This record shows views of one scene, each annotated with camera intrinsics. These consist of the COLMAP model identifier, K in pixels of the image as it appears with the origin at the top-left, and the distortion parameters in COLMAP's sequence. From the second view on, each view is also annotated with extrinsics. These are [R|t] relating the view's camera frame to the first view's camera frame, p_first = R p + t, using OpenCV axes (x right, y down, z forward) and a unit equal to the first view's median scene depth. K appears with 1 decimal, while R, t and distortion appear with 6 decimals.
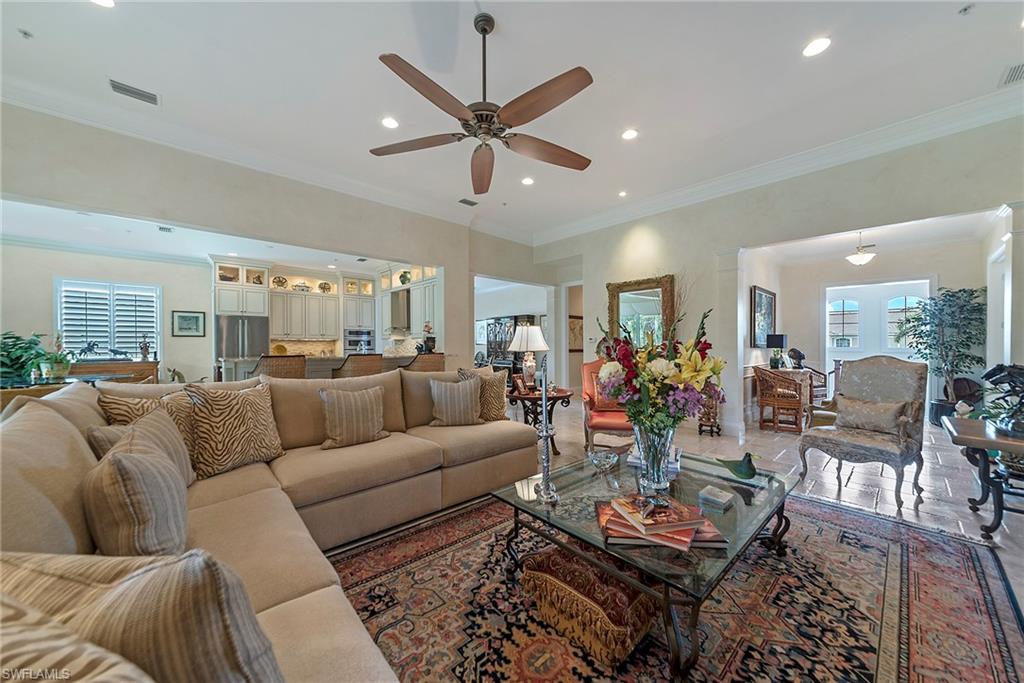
lens RADIAL K [[362.4, 0, 510.6], [0, 362.4, 345.1], [0, 0, 1]] dist [-0.010772, 0.002804]
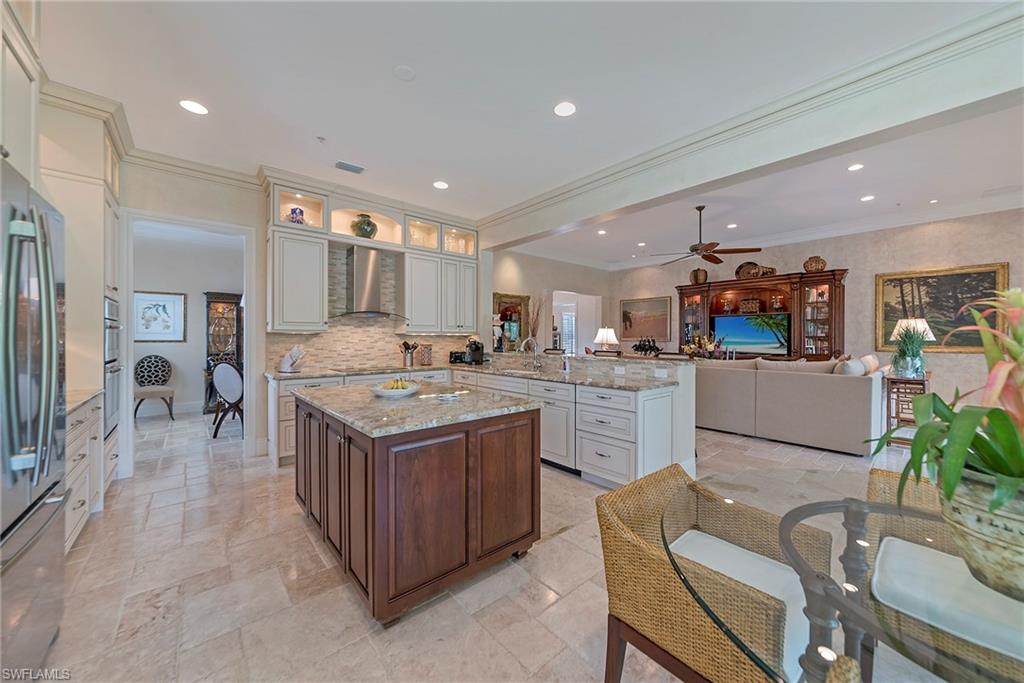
lens RADIAL K [[362.4, 0, 513.2], [0, 362.4, 339.6], [0, 0, 1]] dist [-0.010772, 0.002804]
pose [[0.014388, -0.010643, 0.999840, -2.070109], [0.005450, 0.999929, 0.010565, -0.022213], [-0.999882, 0.005297, 0.014445, 1.794656]]
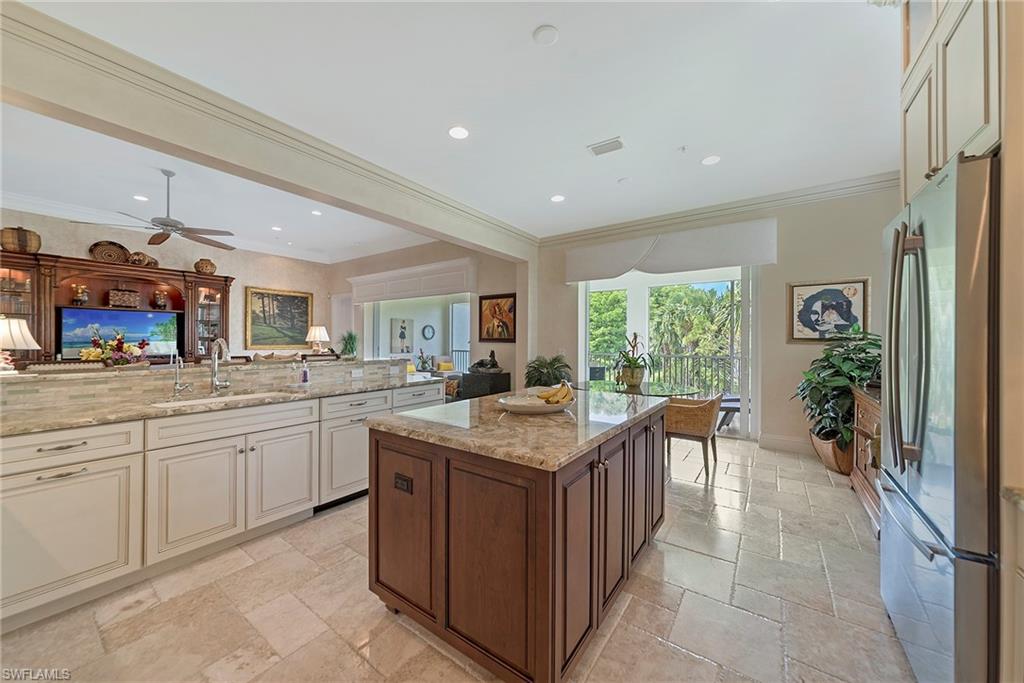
lens RADIAL K [[362.4, 0, 504.0], [0, 362.4, 341.6], [0, 0, 1]] dist [-0.010772, 0.002804]
pose [[-0.981052, -0.008876, -0.193540, -1.153293], [-0.010787, 0.999903, 0.008824, -0.021231], [0.193443, 0.010745, -0.981053, 2.629940]]
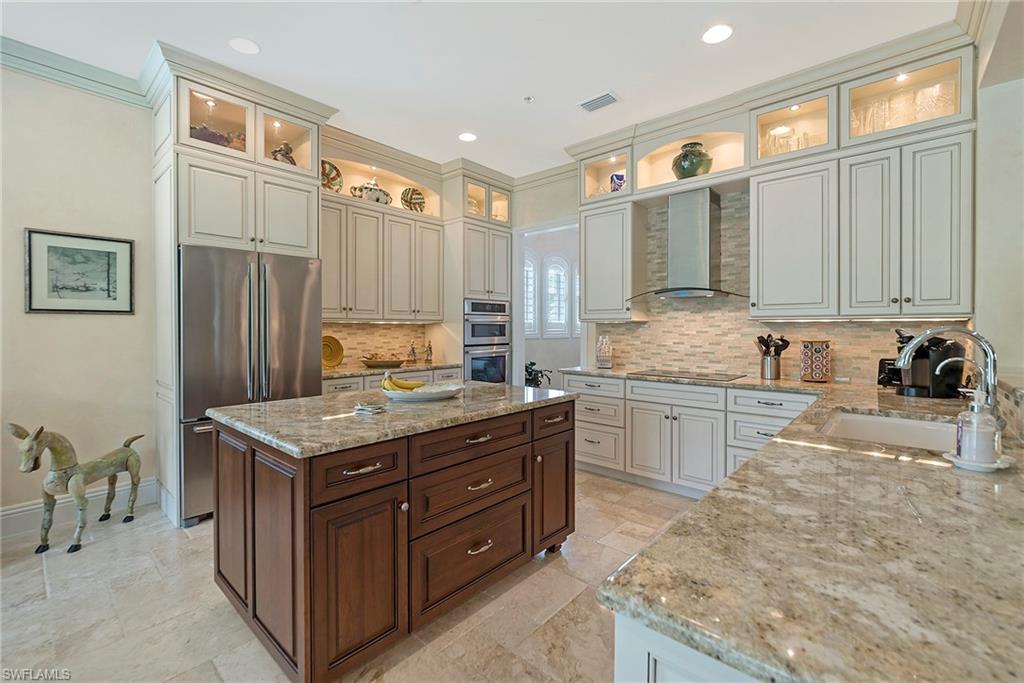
lens RADIAL K [[432.4, 0, 506.2], [0, 432.4, 331.9], [0, 0, 1]] dist [-0.016250, 0.000569]
pose [[0.994799, -0.006585, 0.101642, -1.274158], [0.006030, 0.999965, 0.005766, -0.016461], [-0.101676, -0.005124, 0.994804, 1.333909]]
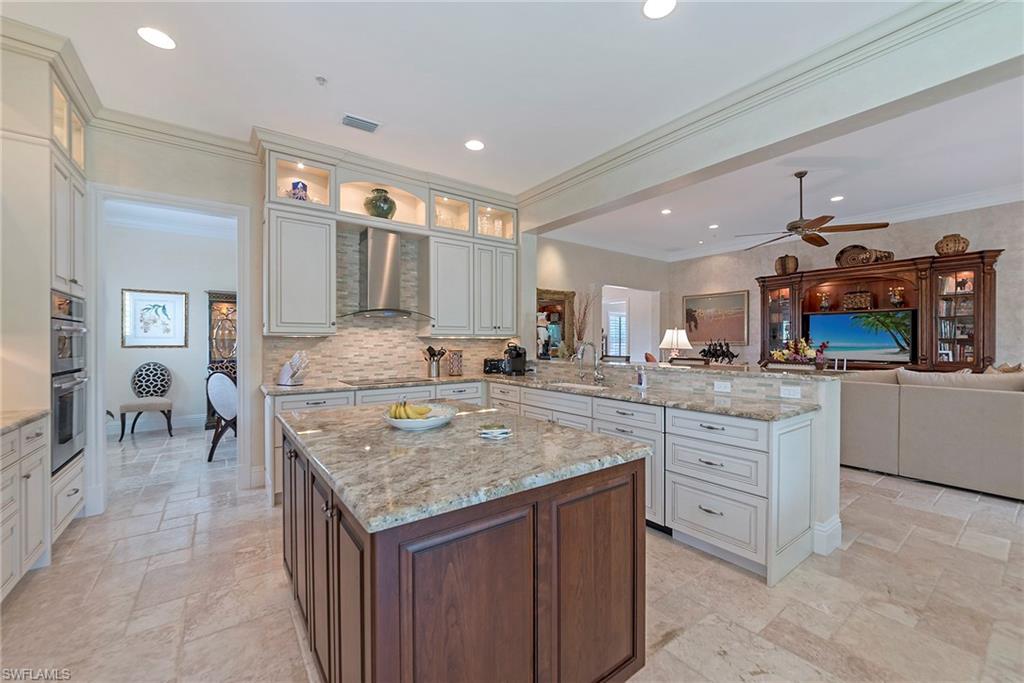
lens RADIAL K [[395.6, 0, 509.0], [0, 395.6, 344.3], [0, 0, 1]] dist [-0.012098, 0.001336]
pose [[0.106988, -0.012246, 0.994185, -1.865248], [0.008412, 0.999900, 0.011411, -0.021220], [-0.994225, 0.007143, 0.107081, 1.859306]]
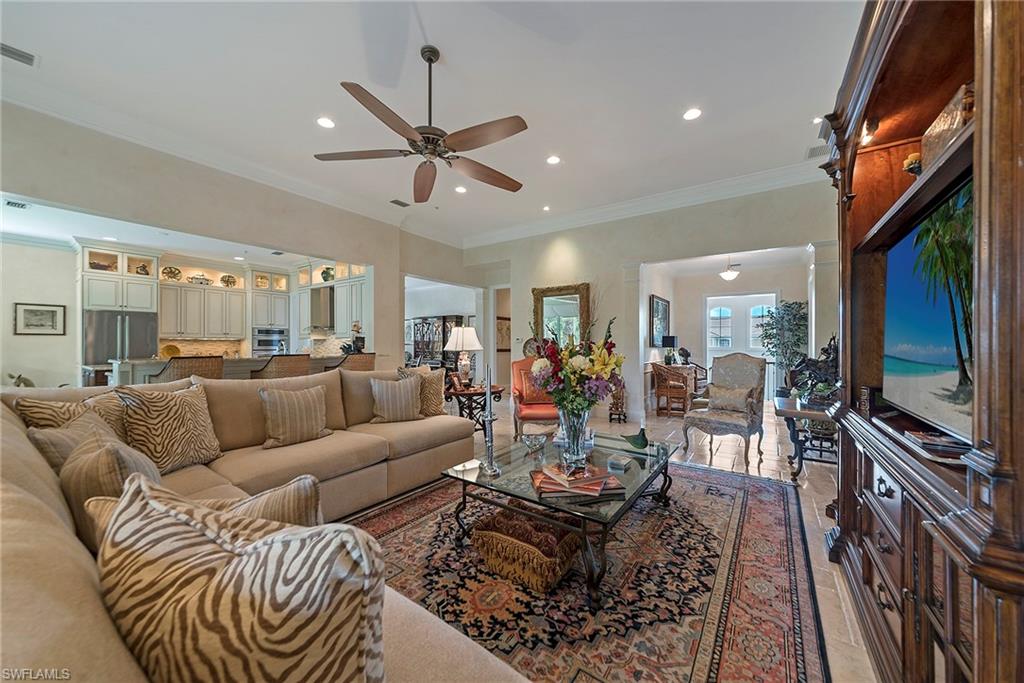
lens RADIAL K [[362.4, 0, 520.0], [0, 362.4, 344.2], [0, 0, 1]] dist [-0.010772, 0.002804]
pose [[0.972892, -0.000008, 0.231261, -0.046733], [0.000516, 0.999998, -0.002135, 0.000394], [-0.231261, 0.002196, 0.972889, -0.107561]]
